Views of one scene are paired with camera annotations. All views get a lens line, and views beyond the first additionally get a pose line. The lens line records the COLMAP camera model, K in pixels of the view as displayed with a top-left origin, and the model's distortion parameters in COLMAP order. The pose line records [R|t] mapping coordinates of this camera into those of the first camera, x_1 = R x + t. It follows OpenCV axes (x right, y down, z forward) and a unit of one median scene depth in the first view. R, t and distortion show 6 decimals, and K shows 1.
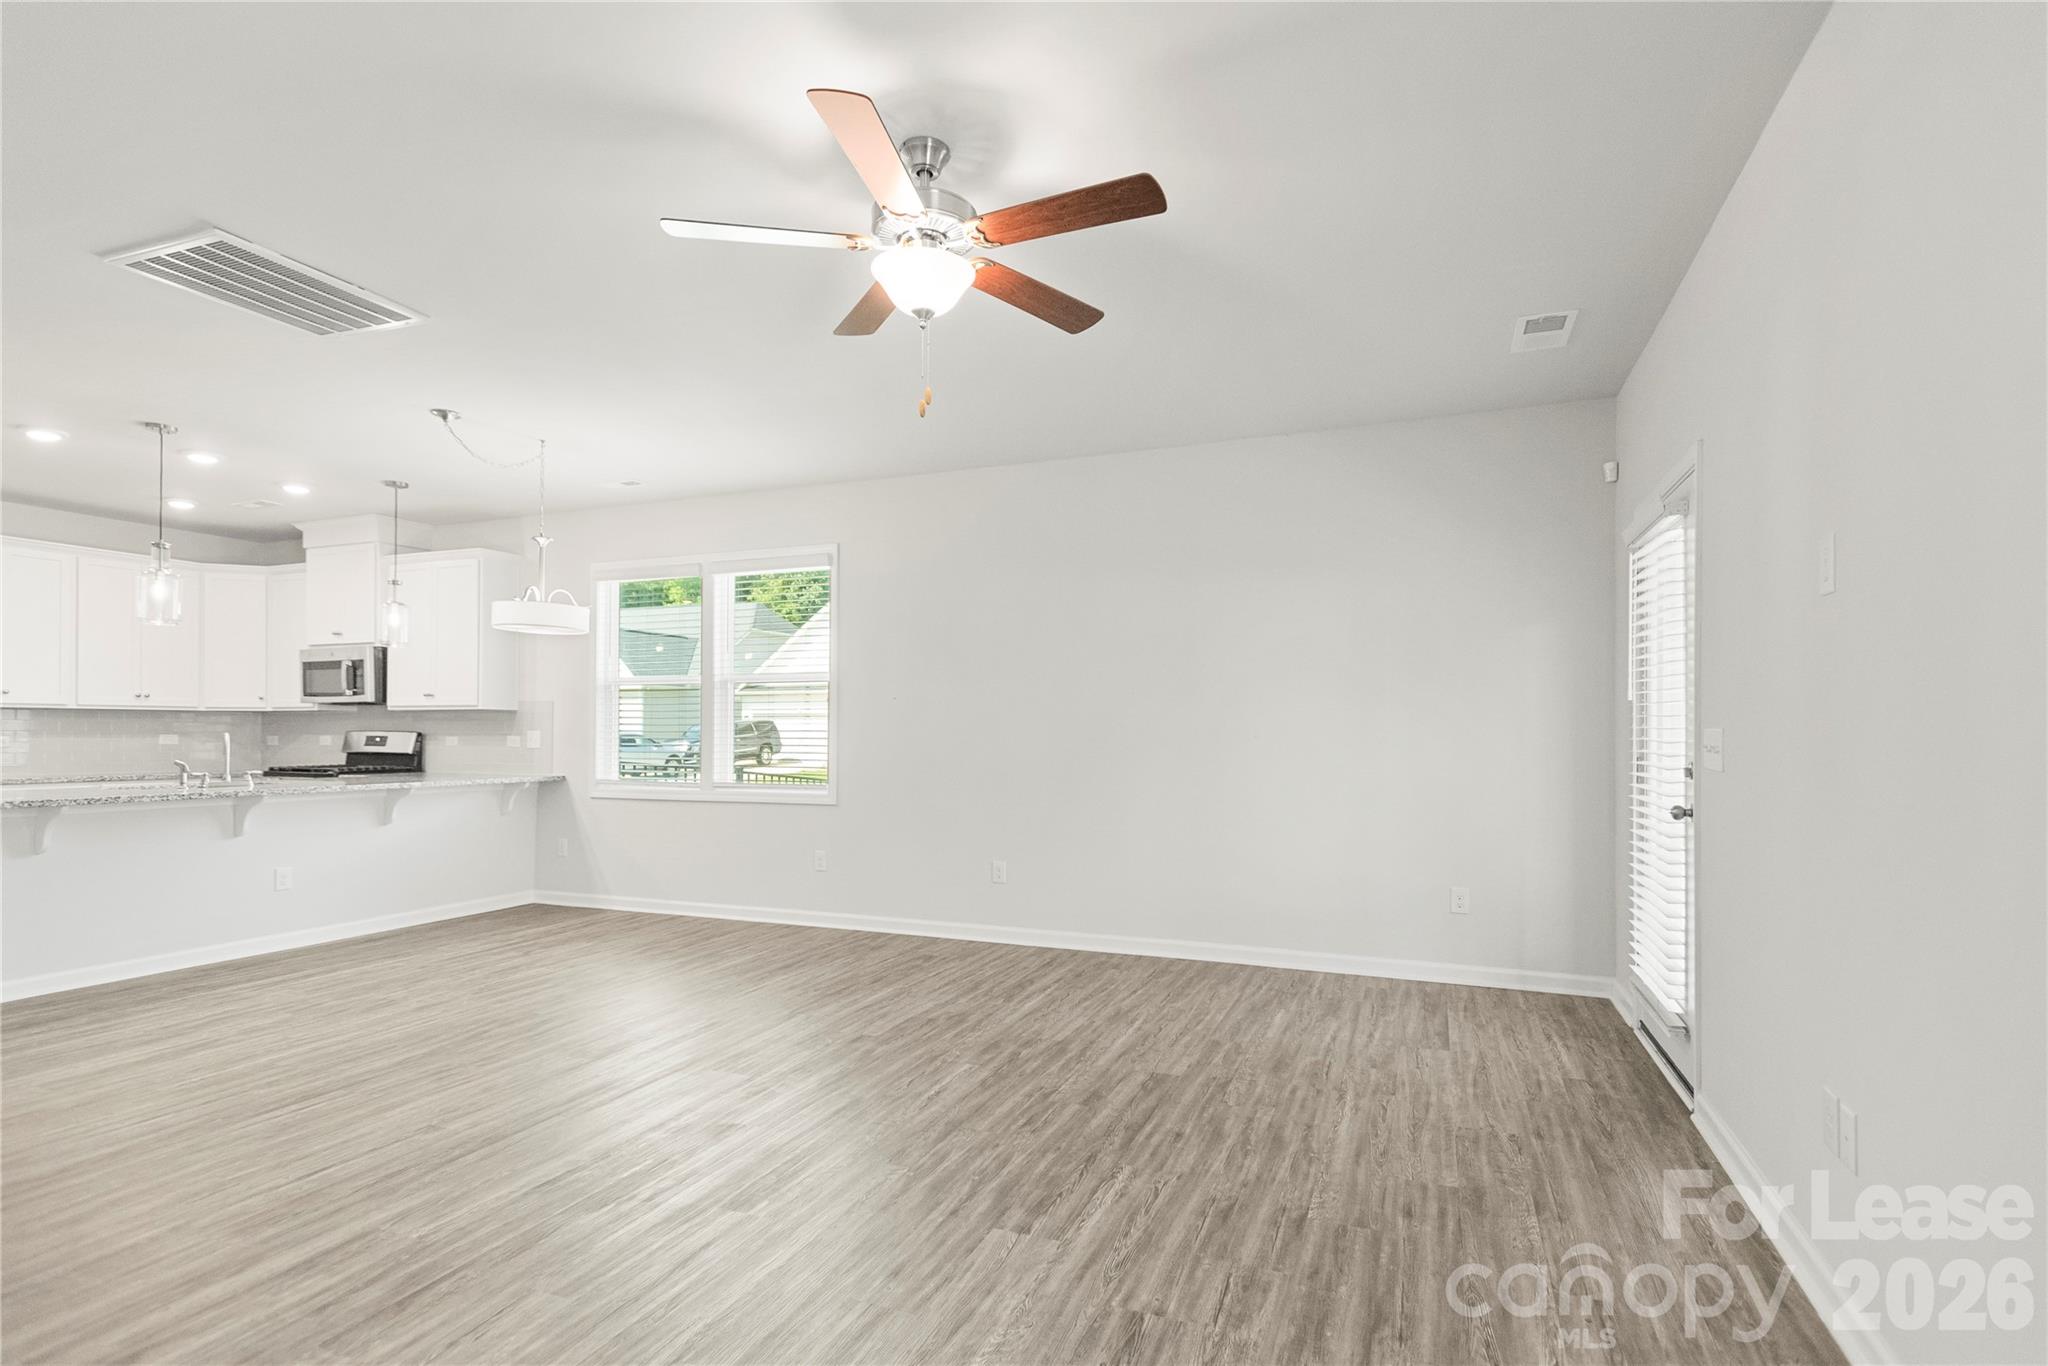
lens RADIAL K [[1003.5, 0, 1026.5], [0, 1003.5, 737.9], [0, 0, 1]] dist [0.017437, -0.000708]
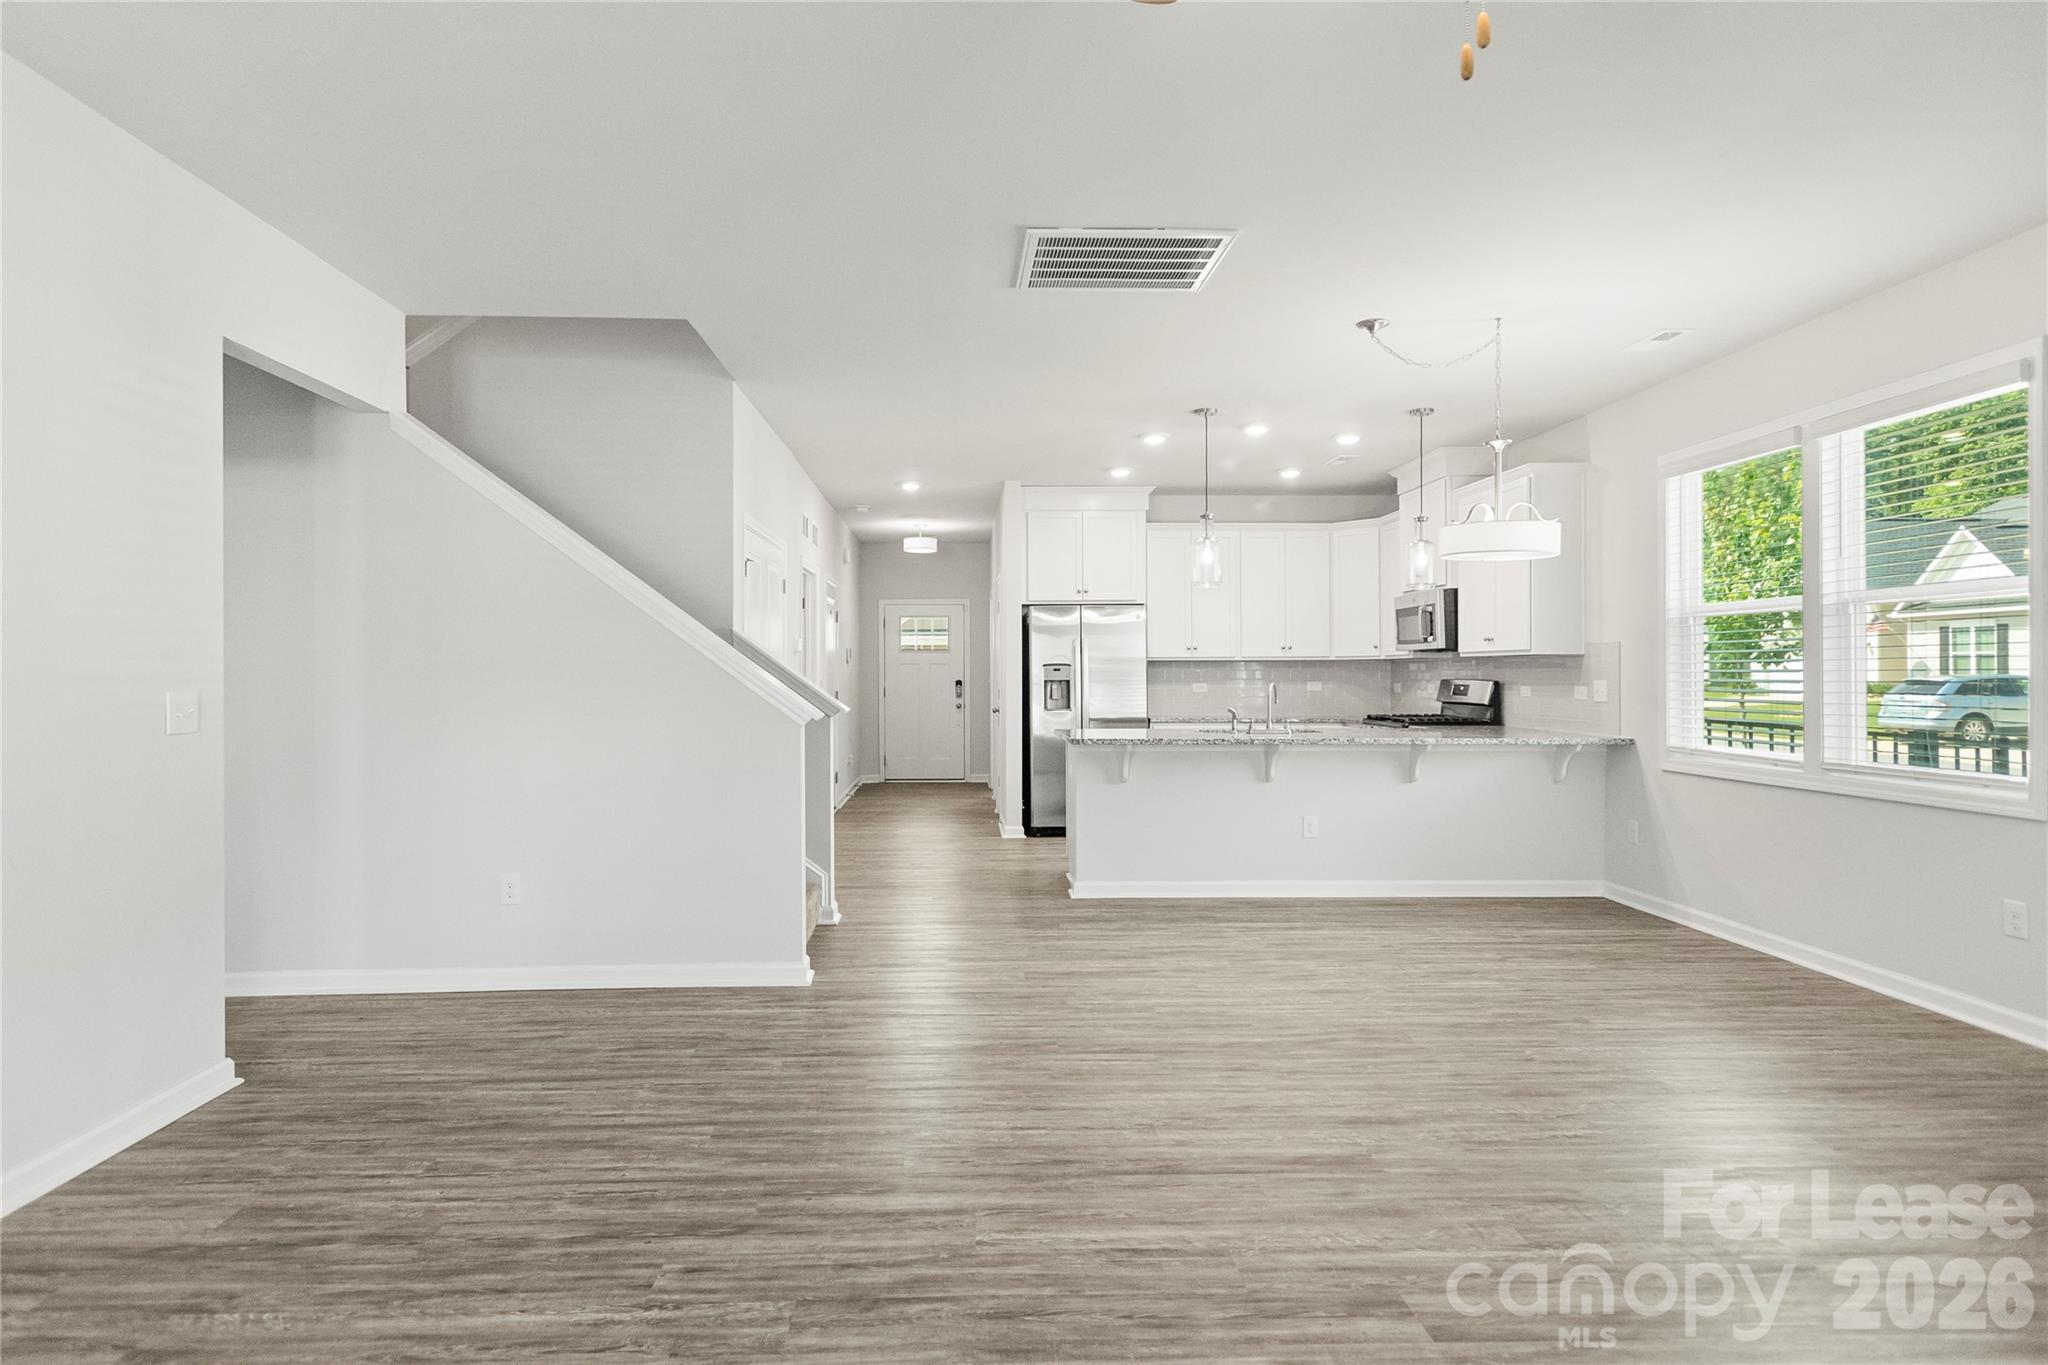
lens RADIAL K [[1092.4, 0, 980.5], [0, 1092.4, 669.6], [0, 0, 1]] dist [0.021195, -0.001972]
pose [[0.400342, -0.005937, -0.916347, 0.182093], [-0.002303, 0.999969, -0.007485, -0.012217], [0.916363, 0.005107, 0.400316, 0.336868]]
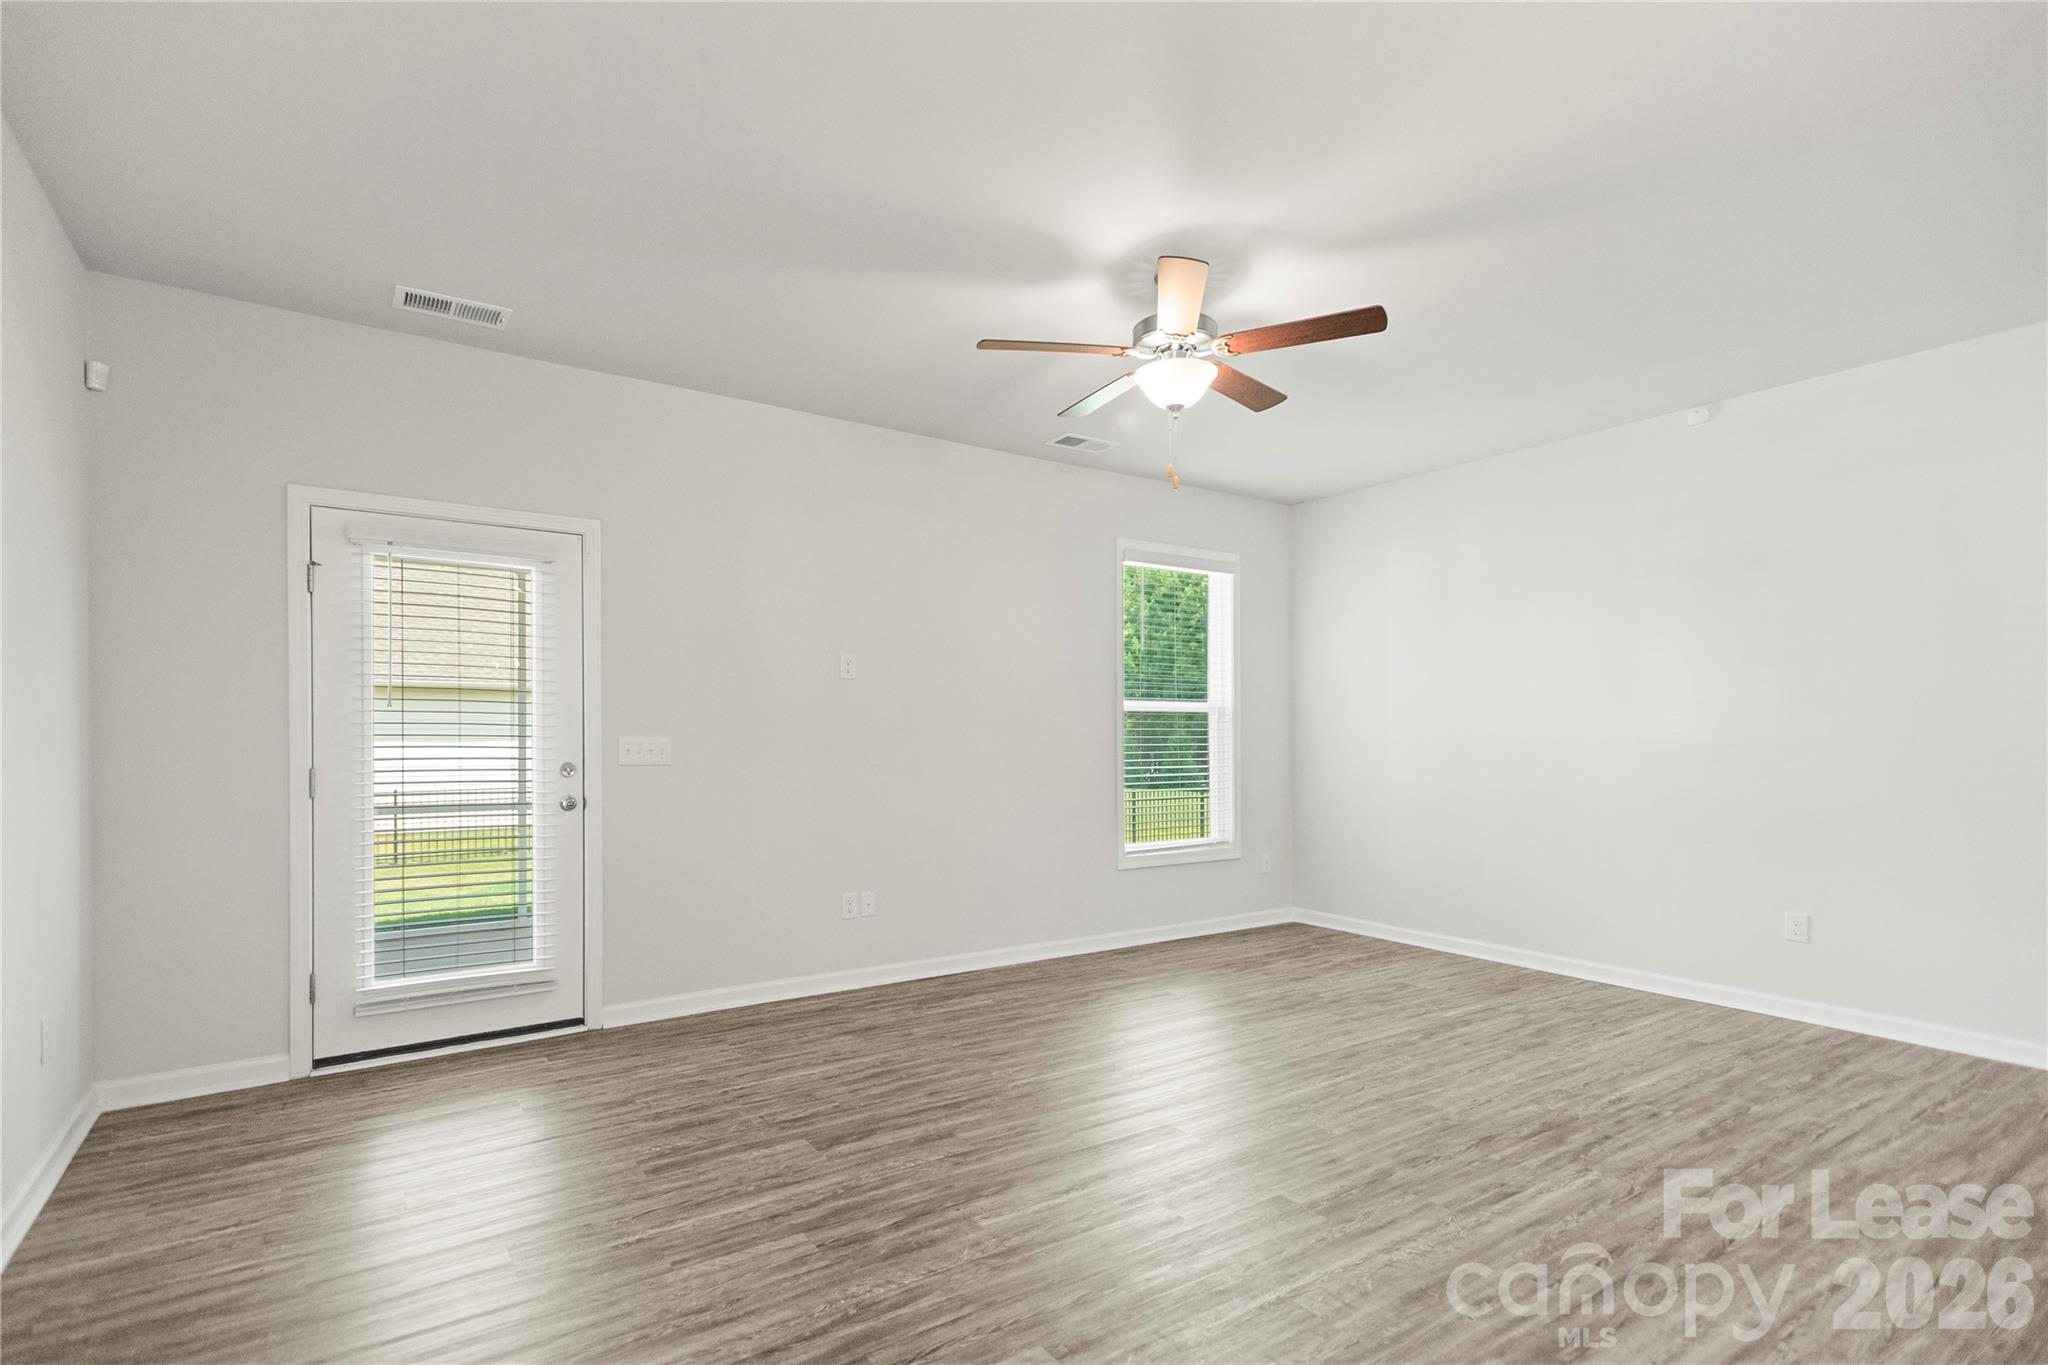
lens RADIAL K [[1003.5, 0, 1026.5], [0, 1003.5, 737.4], [0, 0, 1]] dist [0.017437, -0.000708]
pose [[-0.840296, -0.001026, 0.542127, -0.386284], [0.004133, 0.999957, 0.008298, -0.012300], [-0.542113, 0.009213, -0.840255, 1.317086]]
